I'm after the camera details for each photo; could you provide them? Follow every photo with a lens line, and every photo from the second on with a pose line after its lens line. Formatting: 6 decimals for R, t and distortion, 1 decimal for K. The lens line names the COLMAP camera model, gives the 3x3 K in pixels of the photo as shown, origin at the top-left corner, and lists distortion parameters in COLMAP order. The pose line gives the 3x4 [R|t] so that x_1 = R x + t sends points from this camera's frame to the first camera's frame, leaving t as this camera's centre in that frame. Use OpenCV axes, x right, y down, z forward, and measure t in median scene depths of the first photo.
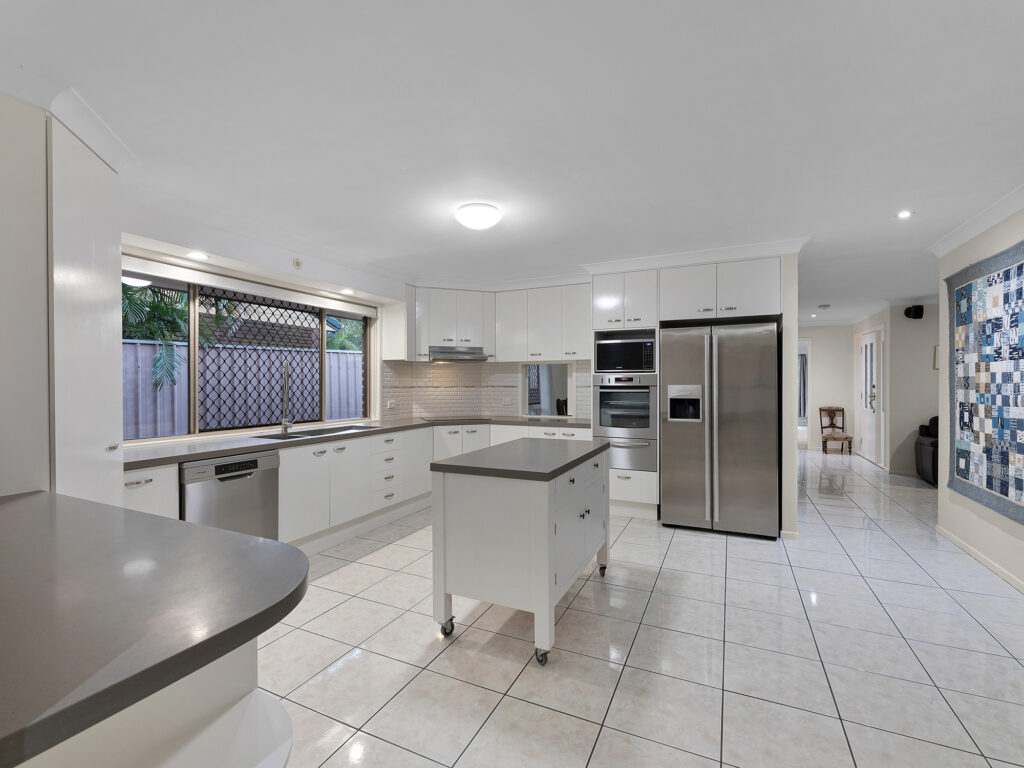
lens RADIAL K [[467.6, 0, 509.9], [0, 467.6, 383.0], [0, 0, 1]] dist [-0.006144, -0.001238]
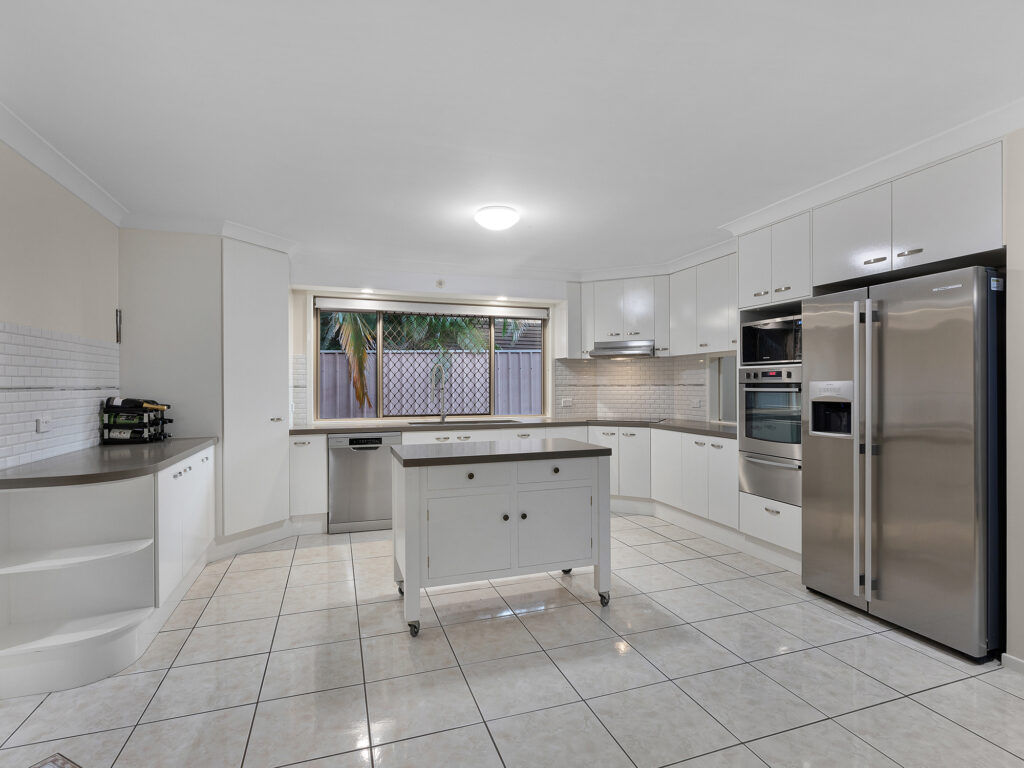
lens RADIAL K [[517.4, 0, 502.7], [0, 517.4, 383.5], [0, 0, 1]] dist [-0.005135, -0.000773]
pose [[0.689982, -0.002155, -0.723824, 0.586487], [0.001879, 0.999998, -0.001185, 0.007719], [0.723824, -0.000542, 0.689984, 0.169600]]
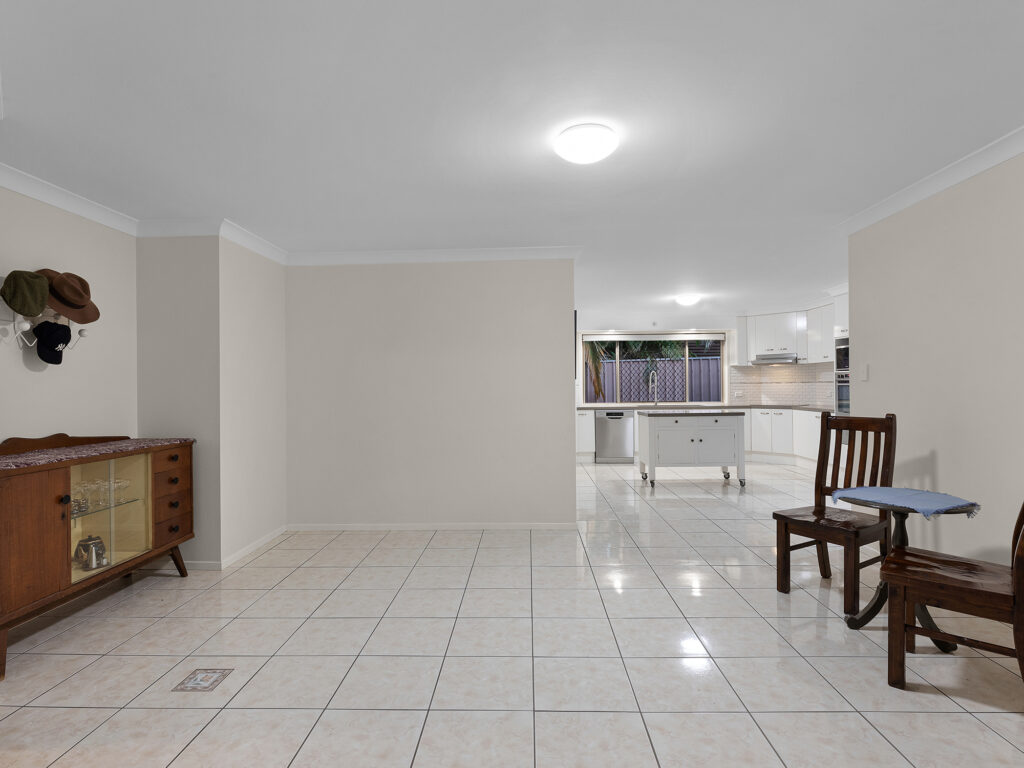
lens RADIAL K [[517.4, 0, 511.0], [0, 517.4, 376.3], [0, 0, 1]] dist [-0.005135, -0.000773]
pose [[0.394594, -0.018914, -0.918661, 1.305387], [0.010856, 0.999814, -0.015921, 0.007274], [0.918791, -0.003691, 0.394726, -0.465810]]
